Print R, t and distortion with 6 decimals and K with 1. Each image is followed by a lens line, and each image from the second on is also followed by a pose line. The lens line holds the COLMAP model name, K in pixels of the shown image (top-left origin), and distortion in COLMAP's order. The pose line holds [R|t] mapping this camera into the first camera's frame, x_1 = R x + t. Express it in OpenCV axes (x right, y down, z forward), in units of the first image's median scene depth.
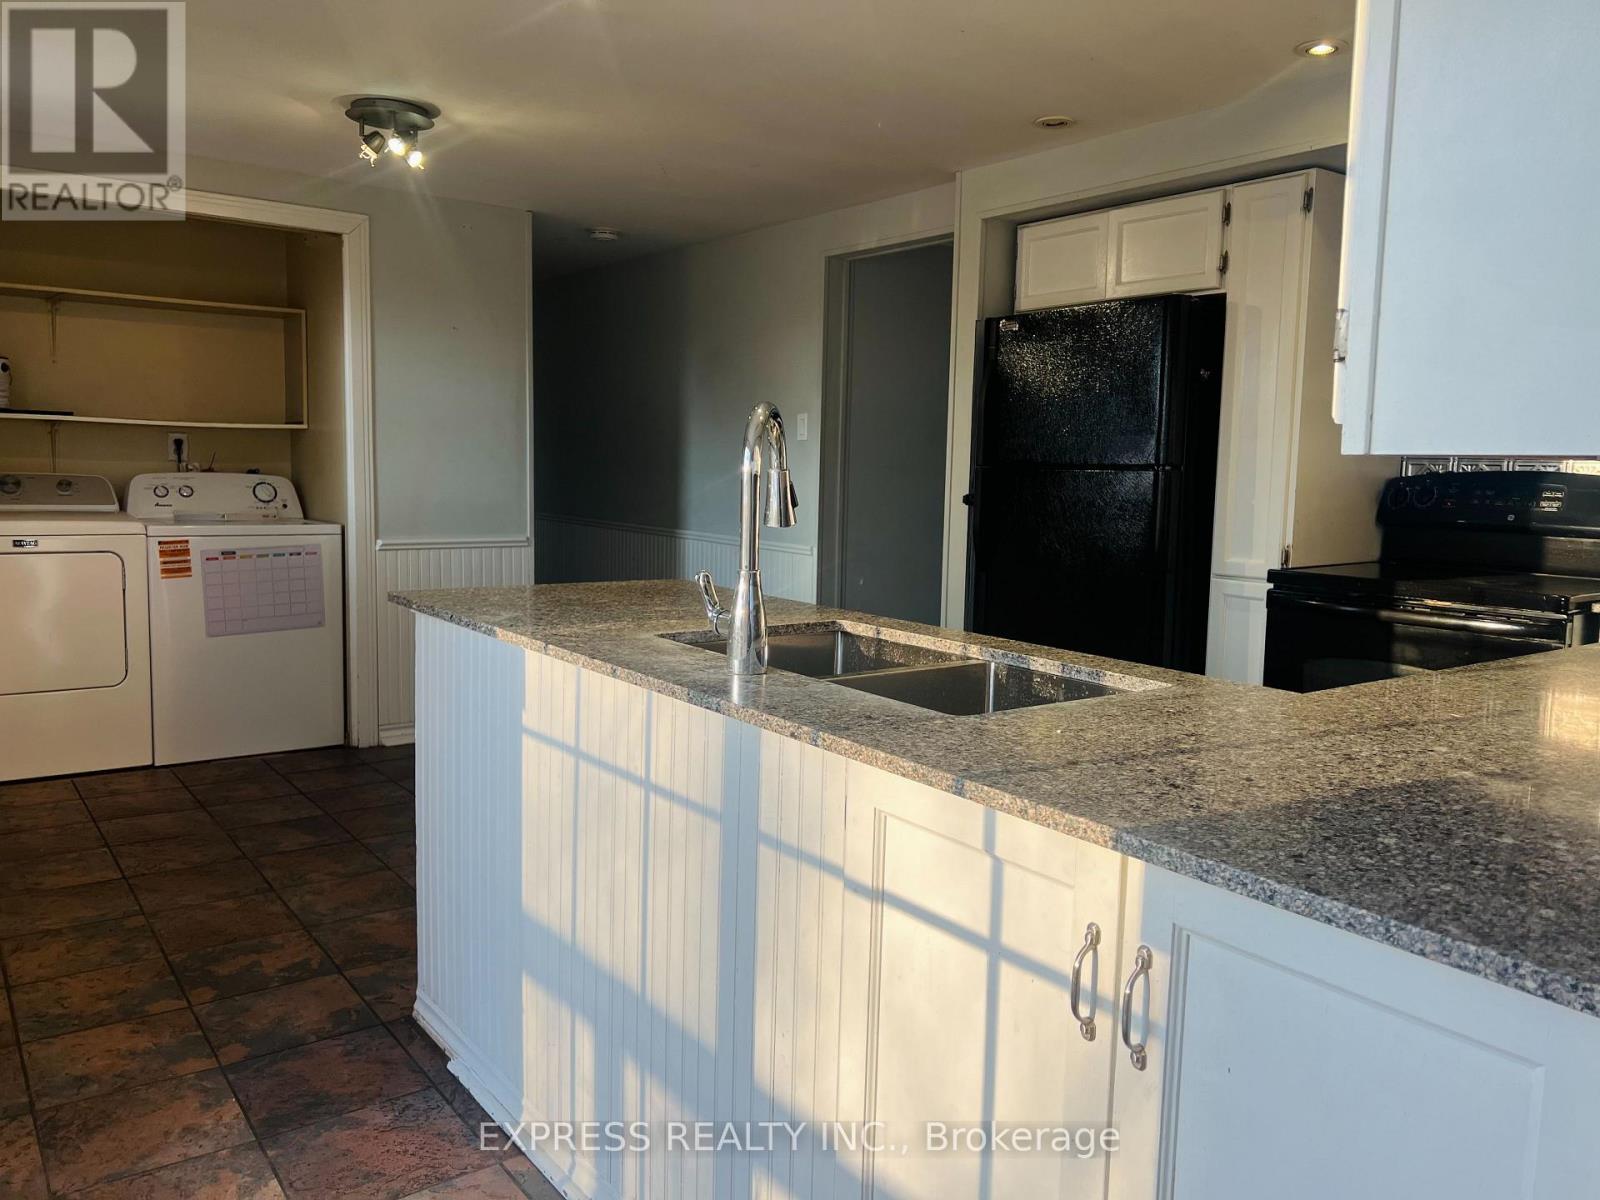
lens RADIAL K [[1188.5, 0, 799.7], [0, 1188.5, 608.2], [0, 0, 1]] dist [0.008406, 0.004827]
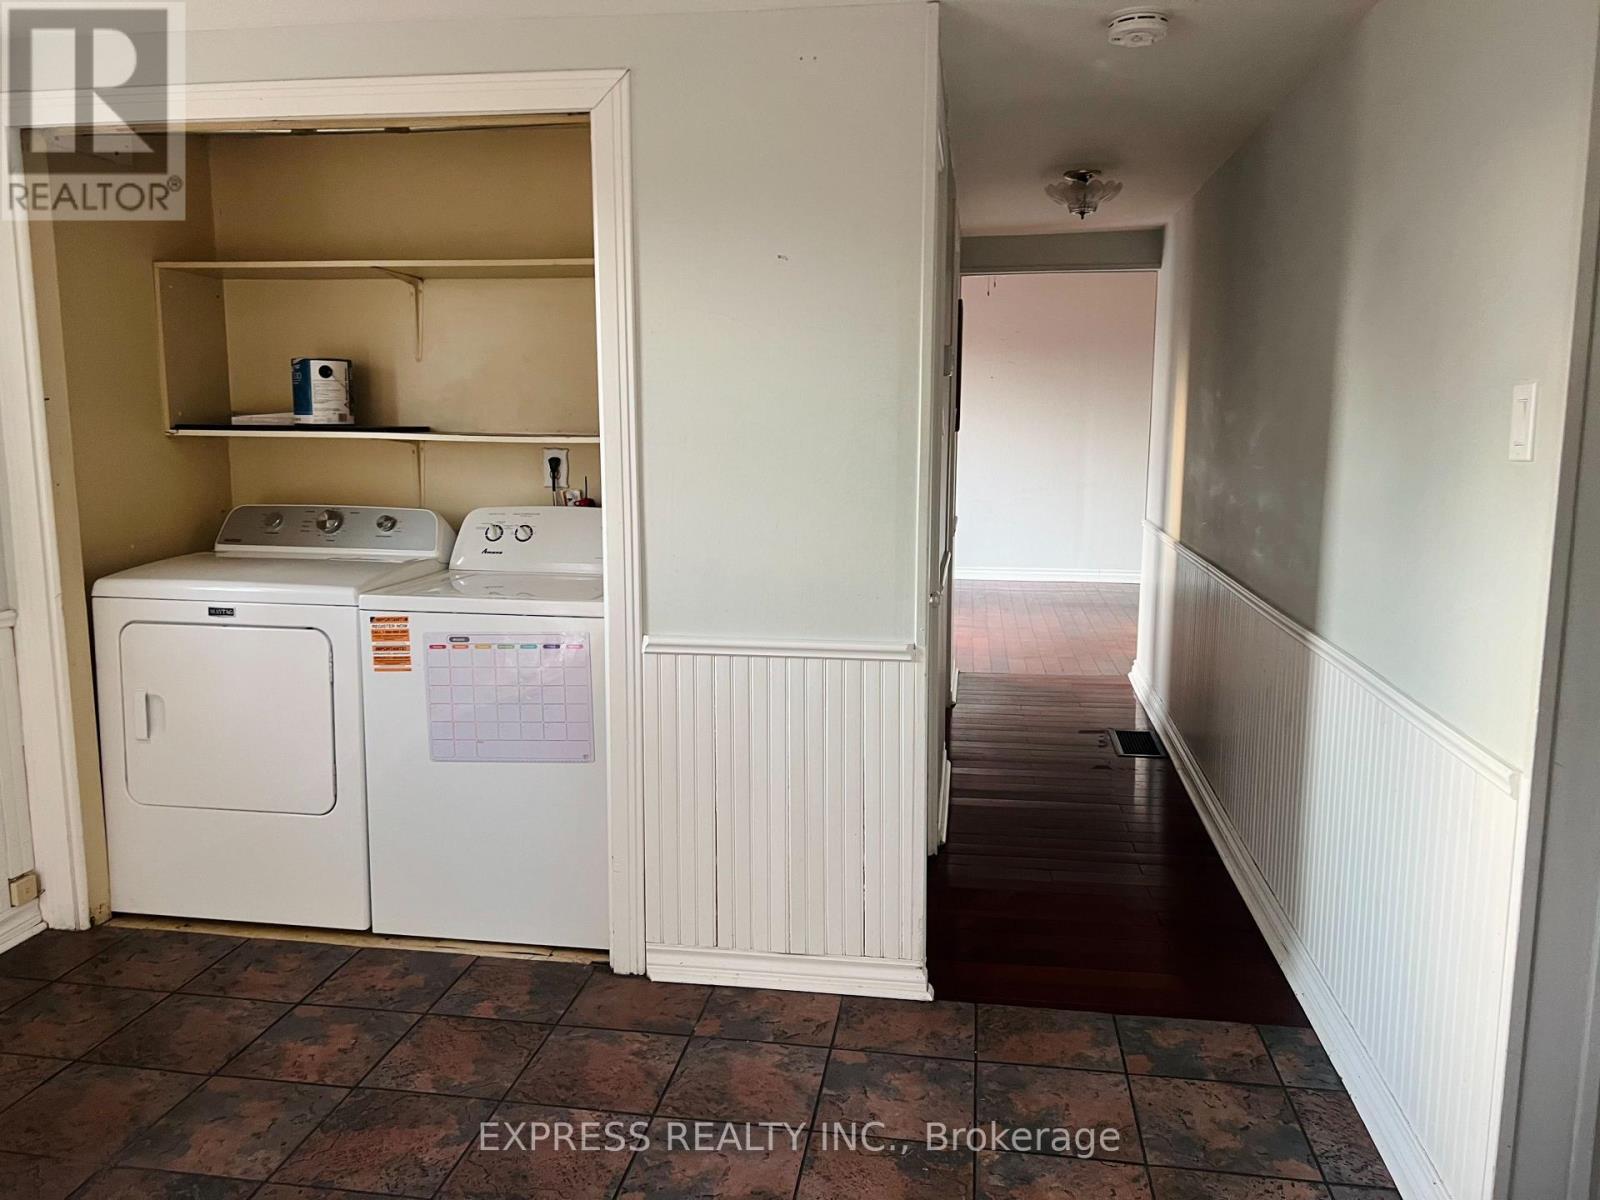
lens RADIAL K [[1188.5, 0, 792.3], [0, 1188.5, 585.6], [0, 0, 1]] dist [0.008406, 0.004827]
pose [[0.700960, 0.075556, -0.709187, 0.113723], [-0.074025, 0.996710, 0.033022, -0.112613], [0.709349, 0.029351, 0.704246, 0.677297]]
